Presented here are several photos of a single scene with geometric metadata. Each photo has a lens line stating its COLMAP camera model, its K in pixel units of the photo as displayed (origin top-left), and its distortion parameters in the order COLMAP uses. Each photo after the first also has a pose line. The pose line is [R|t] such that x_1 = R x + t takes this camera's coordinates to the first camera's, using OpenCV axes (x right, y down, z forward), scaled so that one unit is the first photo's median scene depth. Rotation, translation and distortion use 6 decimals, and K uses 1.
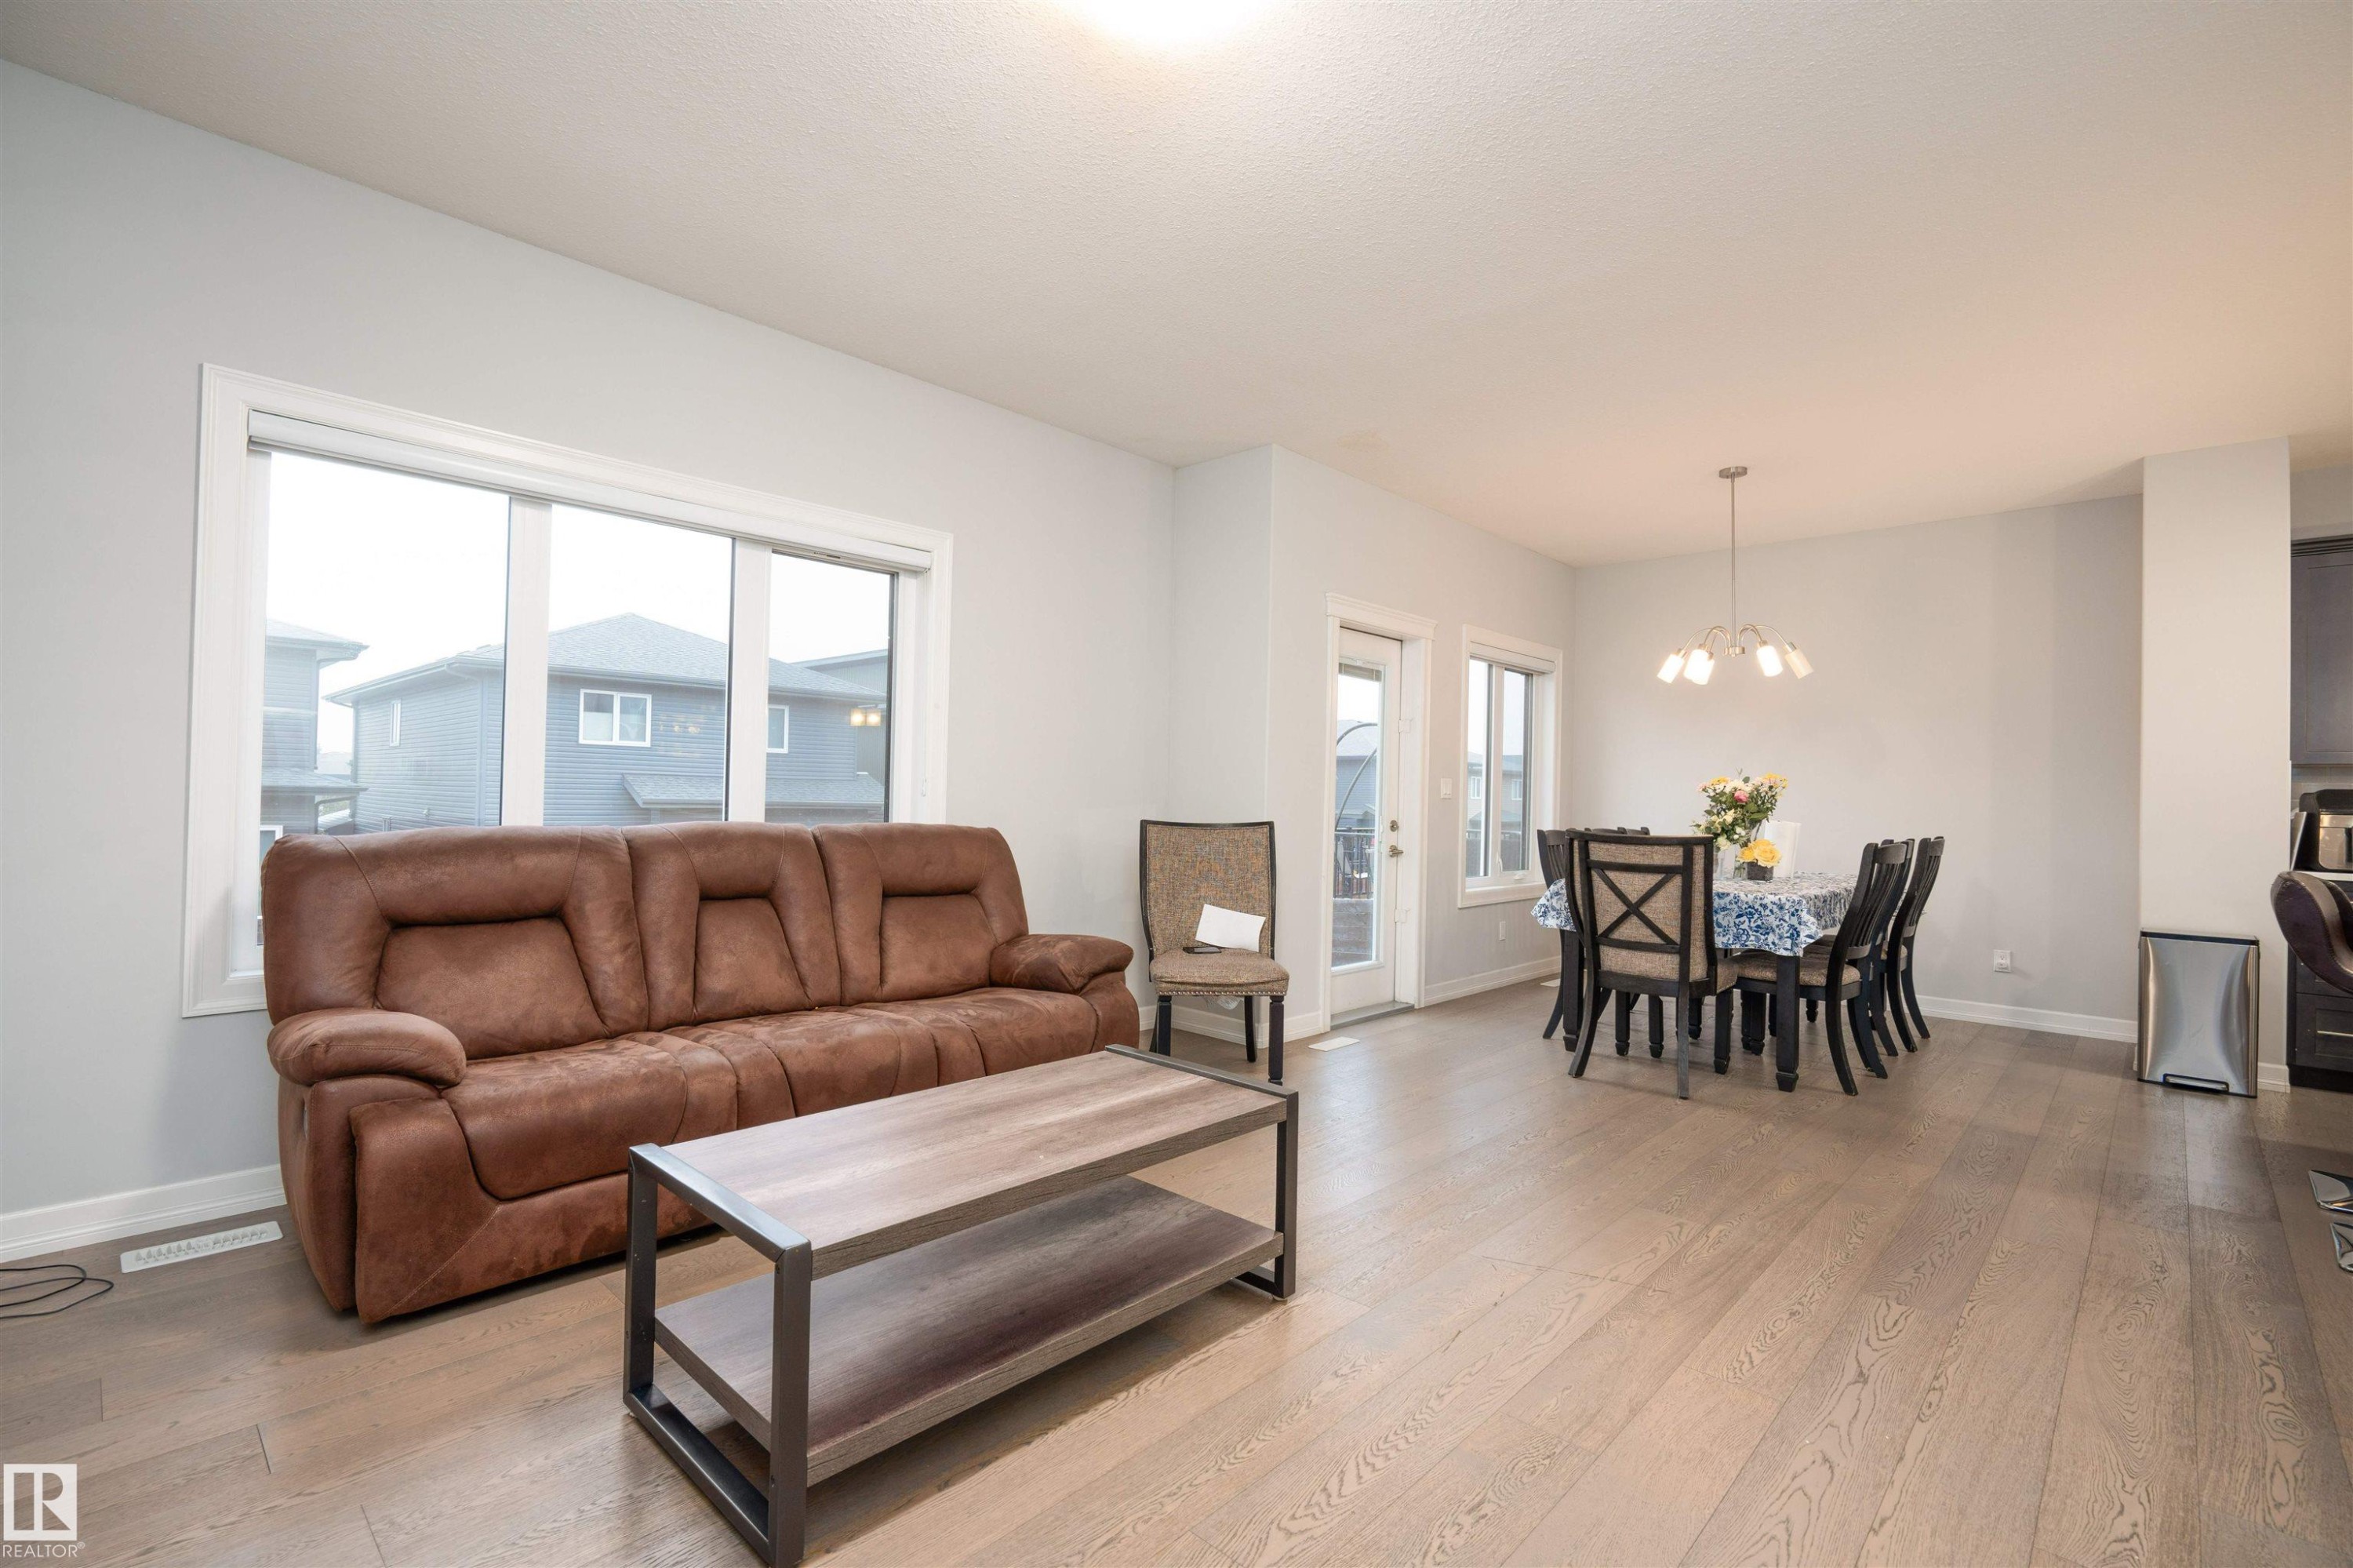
lens RADIAL K [[1086.4, 0, 1174.5], [0, 1086.4, 782.3], [0, 0, 1]] dist [-0.001685, 0.000243]
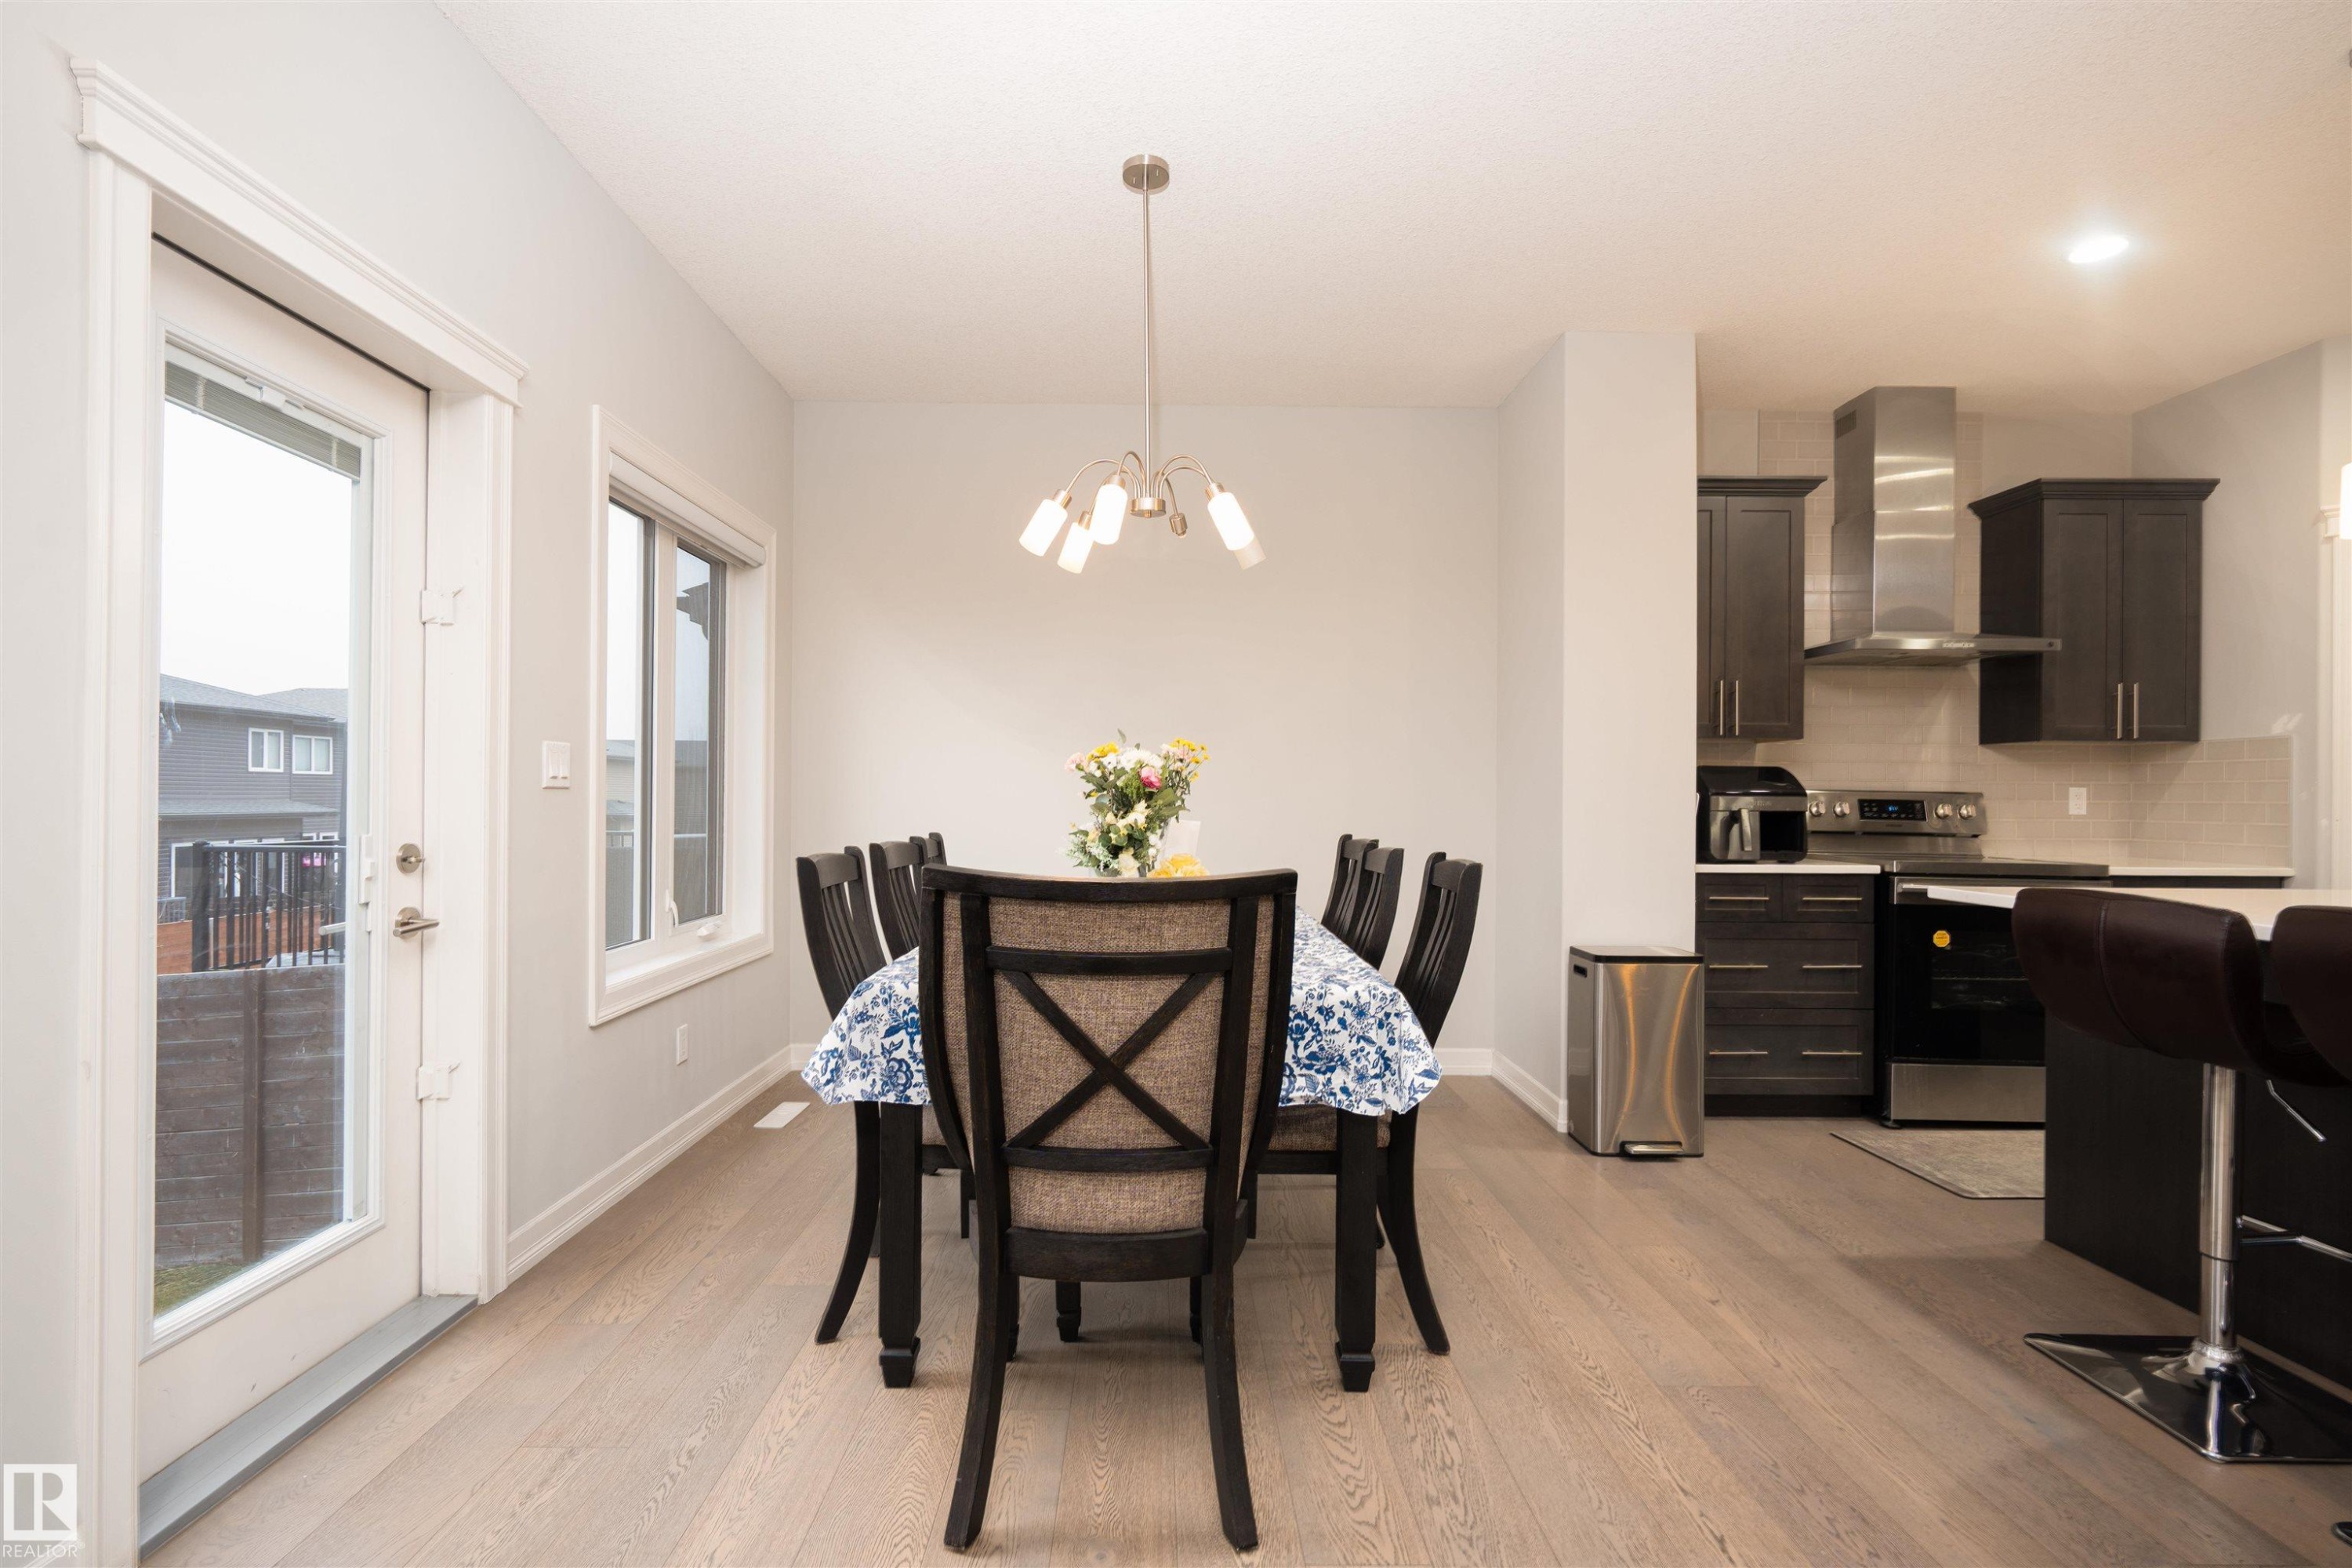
lens RADIAL K [[1085.9, 0, 1166.4], [0, 1085.9, 795.4], [0, 0, 1]] dist [-0.001685, 0.000243]
pose [[0.724775, -0.016737, 0.688783, 0.171216], [-0.000699, 0.999686, 0.025028, 0.009662], [-0.688986, -0.018622, 0.724536, 0.693652]]
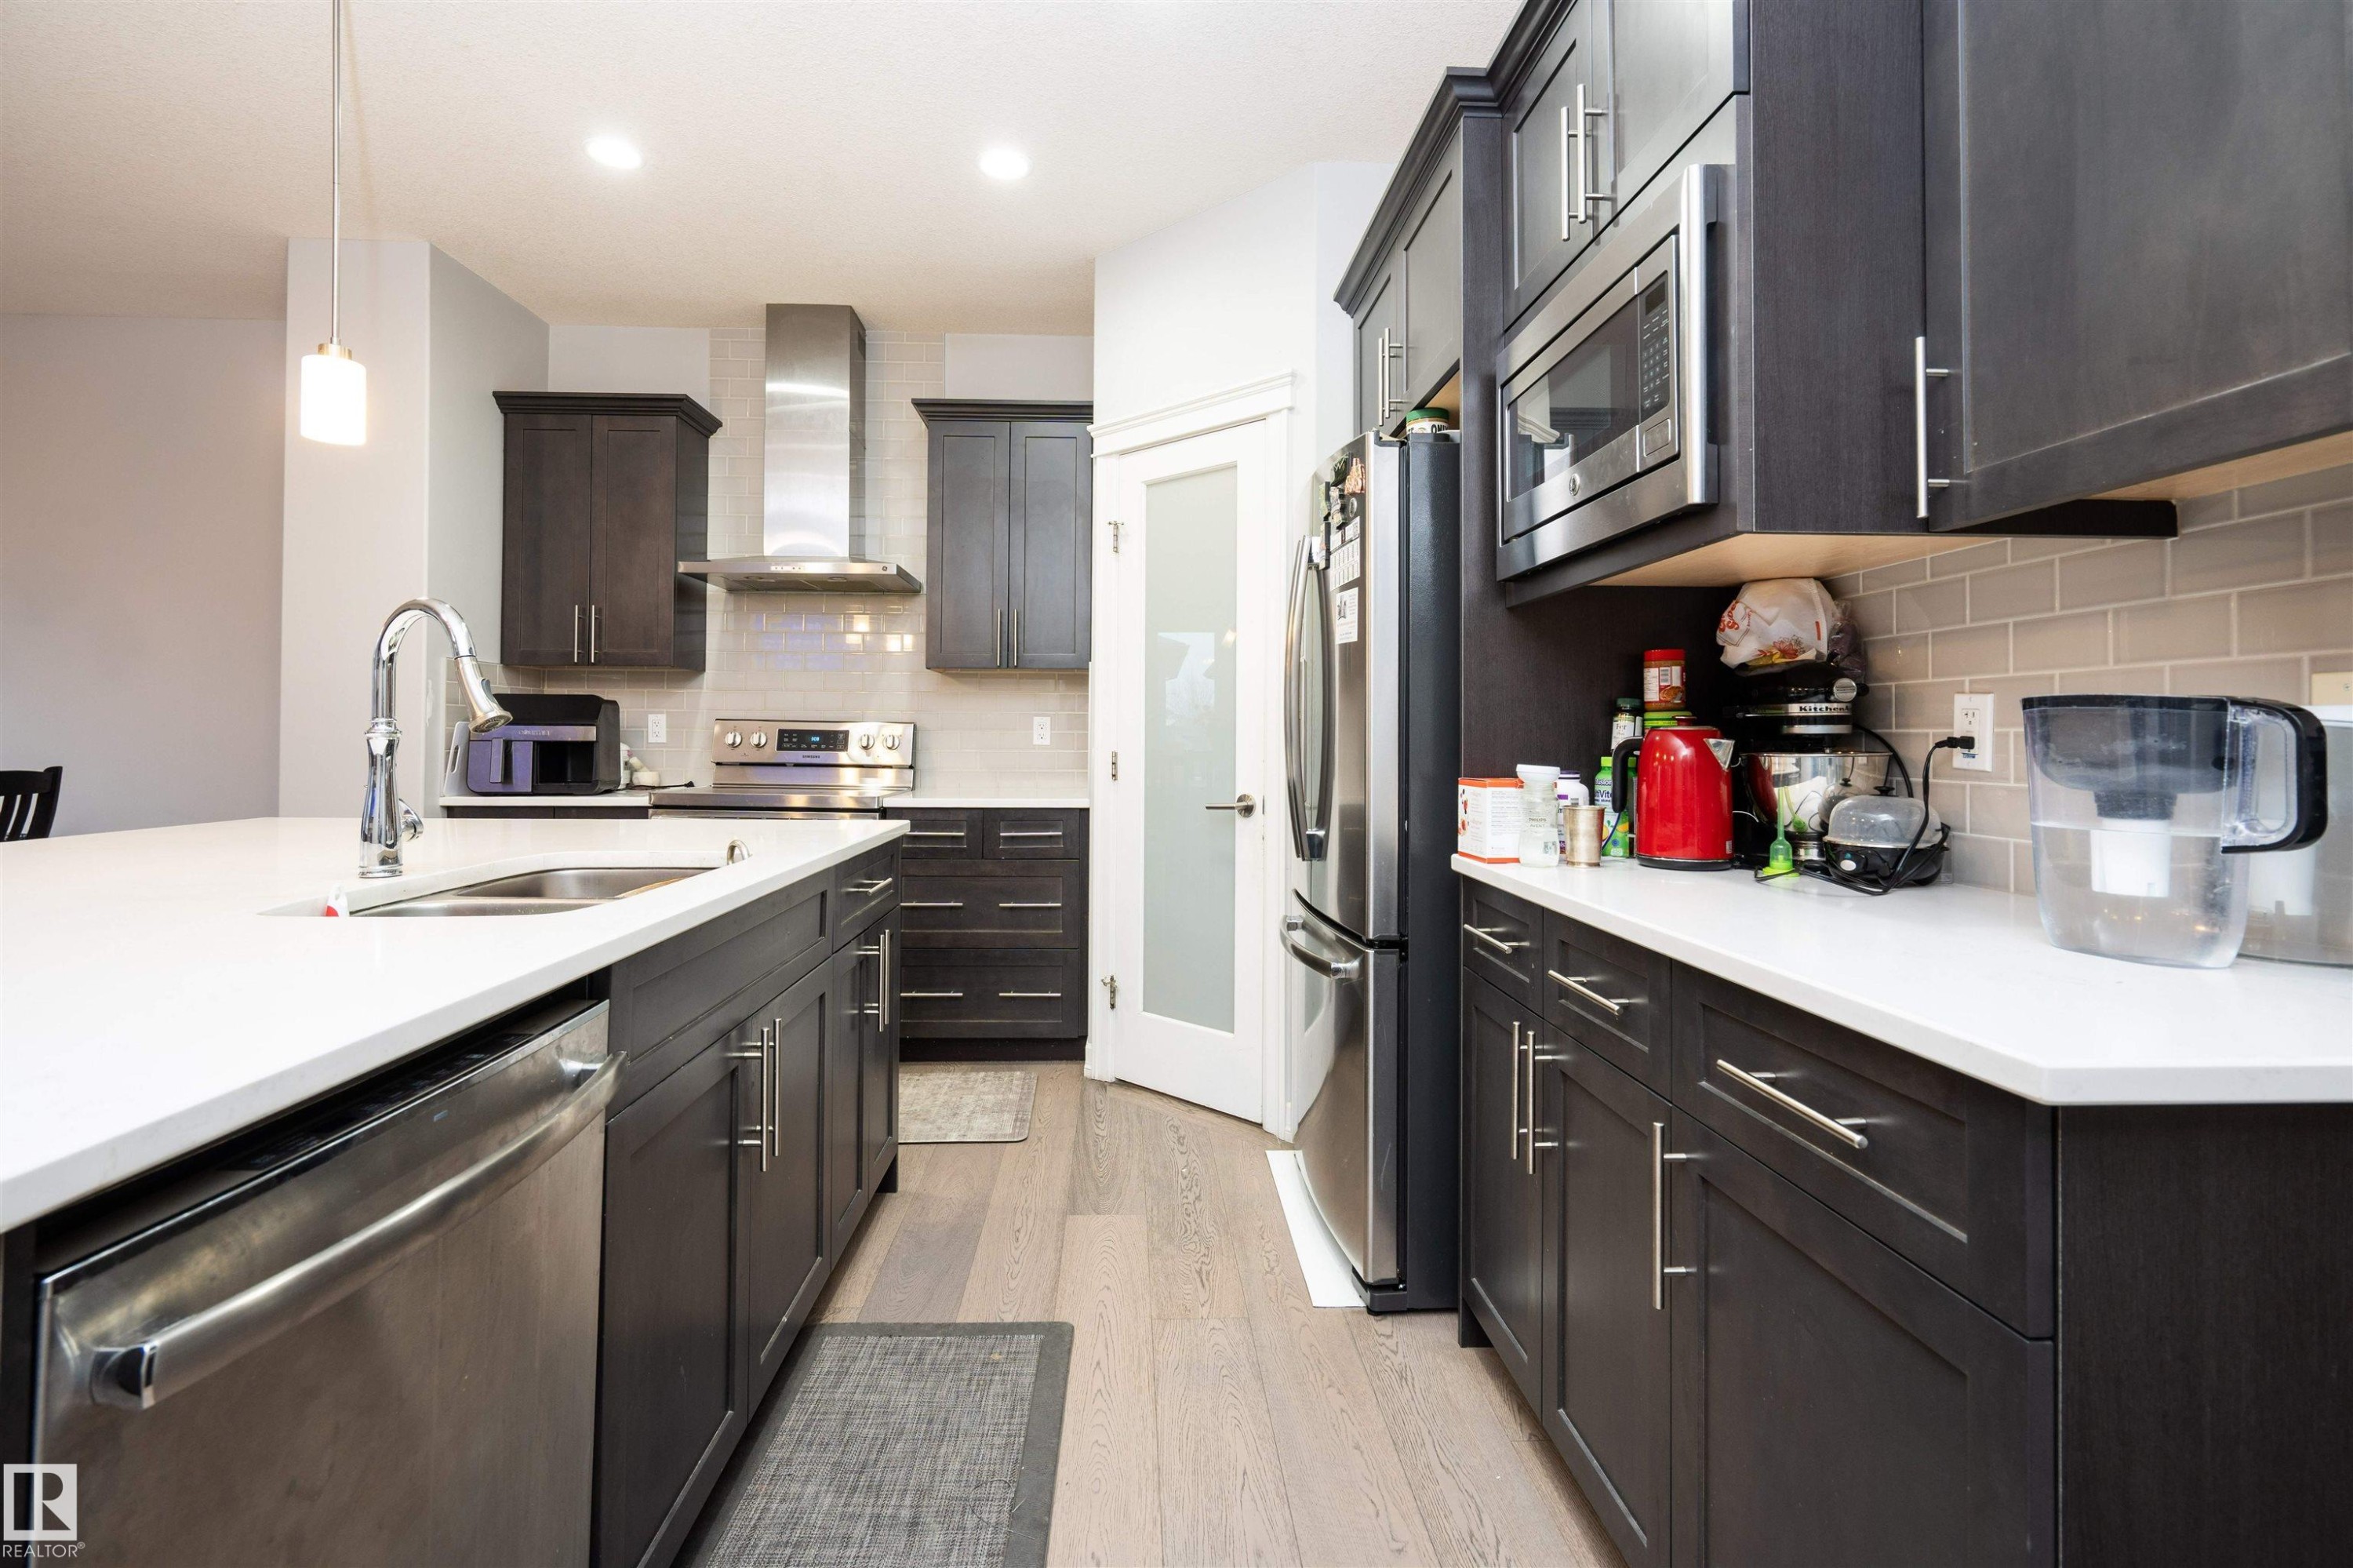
lens RADIAL K [[1086.4, 0, 1166.9], [0, 1086.4, 719.2], [0, 0, 1]] dist [-0.001685, 0.000243]
pose [[0.712760, -0.006811, 0.701375, 0.863734], [0.000508, 0.999958, 0.009194, 0.019542], [-0.701408, -0.006197, 0.712733, 0.072013]]
